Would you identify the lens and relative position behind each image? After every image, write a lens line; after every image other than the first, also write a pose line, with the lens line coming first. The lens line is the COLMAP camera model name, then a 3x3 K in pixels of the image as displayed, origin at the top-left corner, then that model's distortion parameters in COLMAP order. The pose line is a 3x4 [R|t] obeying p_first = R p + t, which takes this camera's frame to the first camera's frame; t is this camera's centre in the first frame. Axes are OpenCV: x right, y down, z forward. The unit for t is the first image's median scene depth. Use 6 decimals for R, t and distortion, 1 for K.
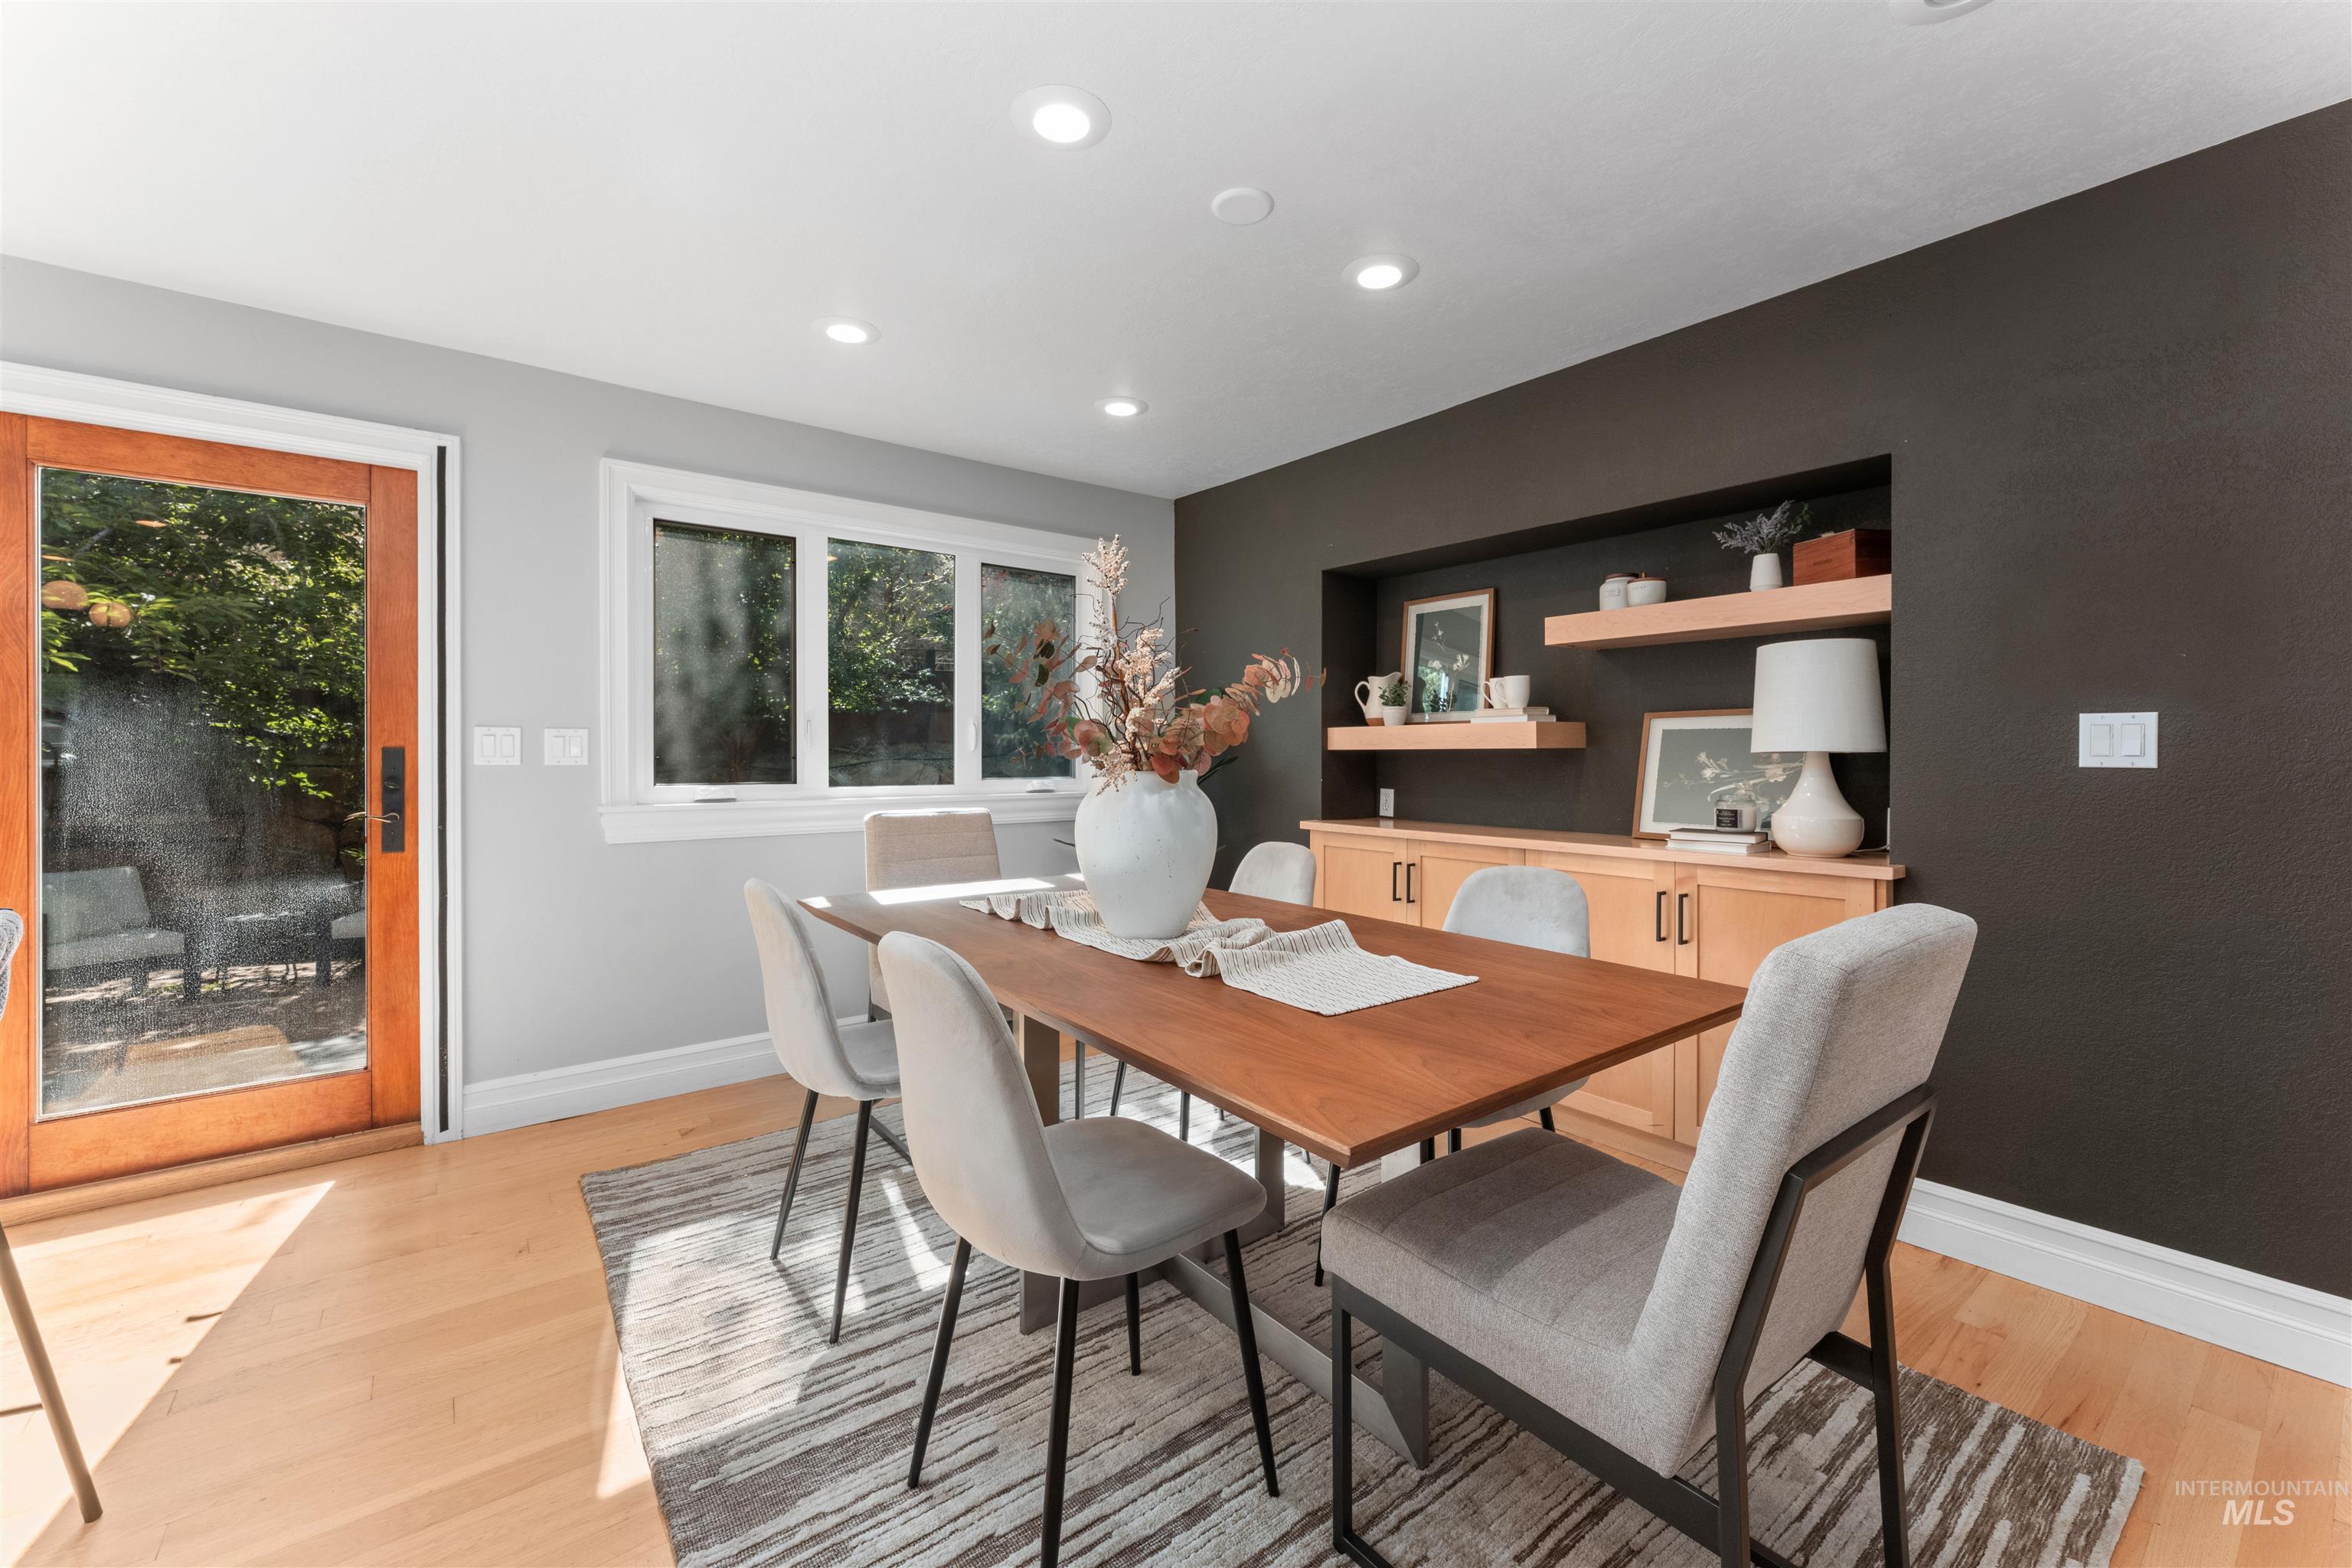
lens RADIAL K [[935.7, 0, 1178.2], [0, 935.7, 776.5], [0, 0, 1]] dist [0.000848, 0.000586]
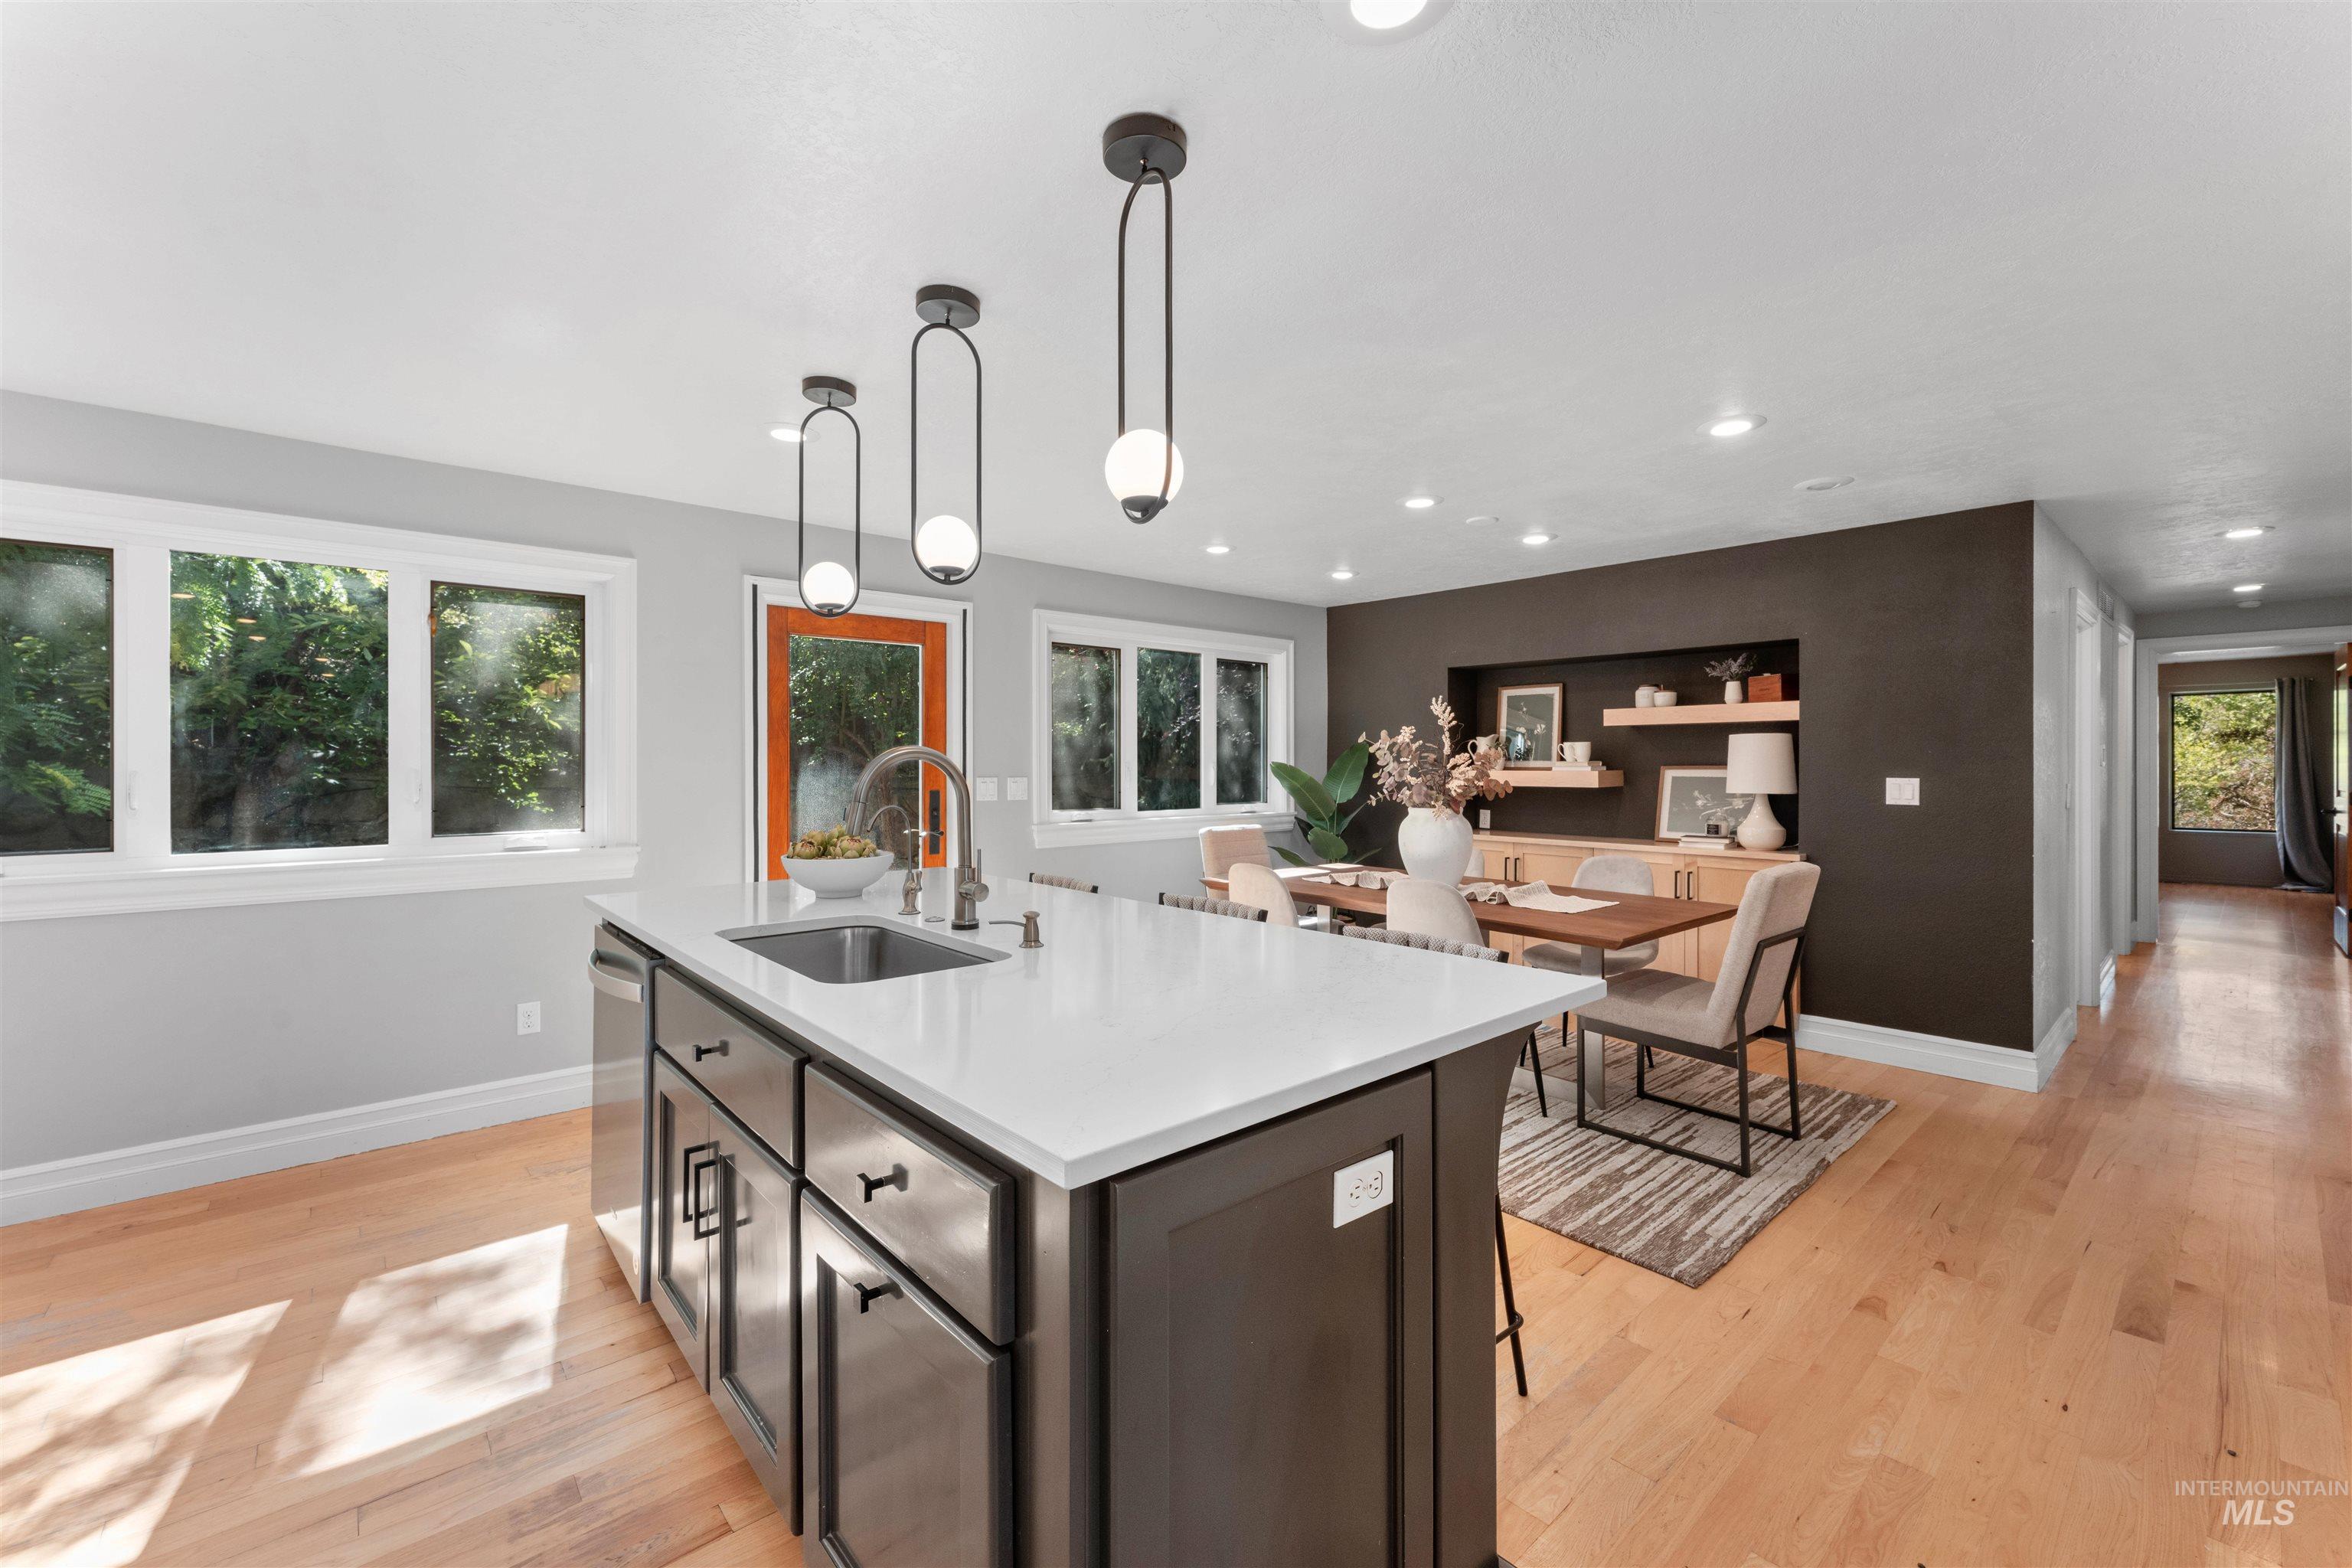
lens RADIAL K [[962.0, 0, 1176.0], [0, 962.0, 784.0], [0, 0, 1]] dist [-0.000102, 0.000058]
pose [[0.998170, -0.002477, 0.060425, -0.517534], [0.002475, 0.999997, 0.000117, -0.042222], [-0.060426, 0.000033, 0.998173, -0.729322]]
